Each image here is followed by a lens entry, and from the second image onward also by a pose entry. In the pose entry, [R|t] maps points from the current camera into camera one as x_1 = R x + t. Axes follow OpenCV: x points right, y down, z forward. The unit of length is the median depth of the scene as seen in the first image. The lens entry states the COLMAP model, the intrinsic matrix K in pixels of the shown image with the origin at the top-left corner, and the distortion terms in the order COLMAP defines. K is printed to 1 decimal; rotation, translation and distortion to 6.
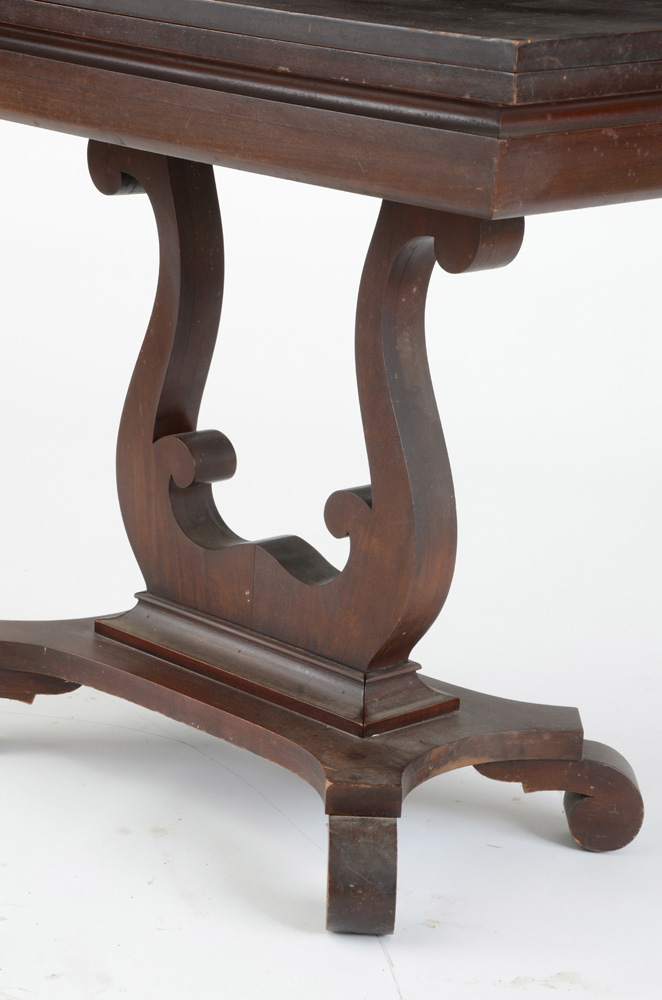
lens RADIAL K [[2587.2, 0, 331.0], [0, 2587.2, 500.0], [0, 0, 1]] dist [0.378600, 7.298434]
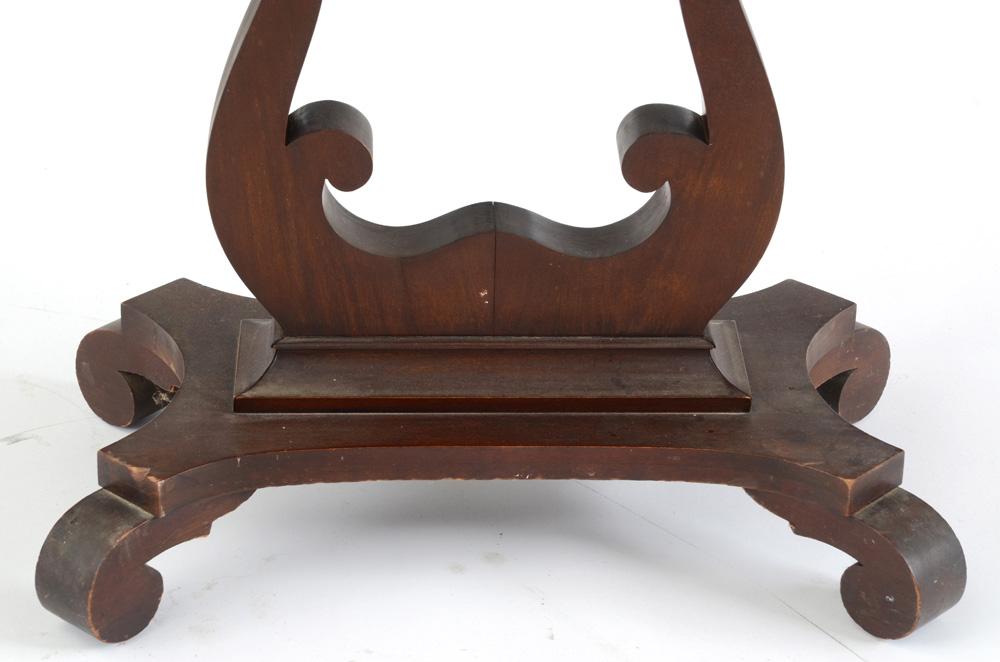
lens RADIAL K [[3212.8, 0, 500.0], [0, 3212.8, 331.0], [0, 0, 1]] dist [0.930840, 0.133747]
pose [[0.661513, -0.368546, 0.653127, -0.679530], [0.199288, 0.925989, 0.320670, -0.268314], [-0.722970, -0.081967, 0.686000, 0.346083]]
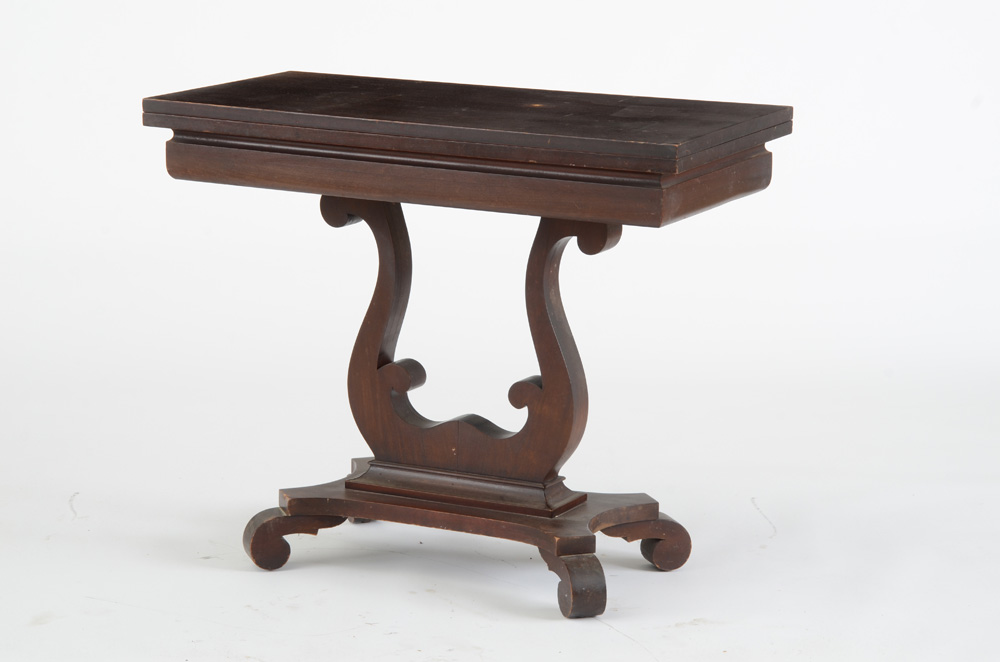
lens RADIAL K [[3212.8, 0, 500.0], [0, 3212.8, 331.0], [0, 0, 1]] dist [0.930840, 0.133747]
pose [[0.947856, -0.100099, 0.302570, -0.656010], [0.113092, 0.993253, -0.025682, 0.016577], [-0.297958, 0.058561, 0.952781, -1.065795]]
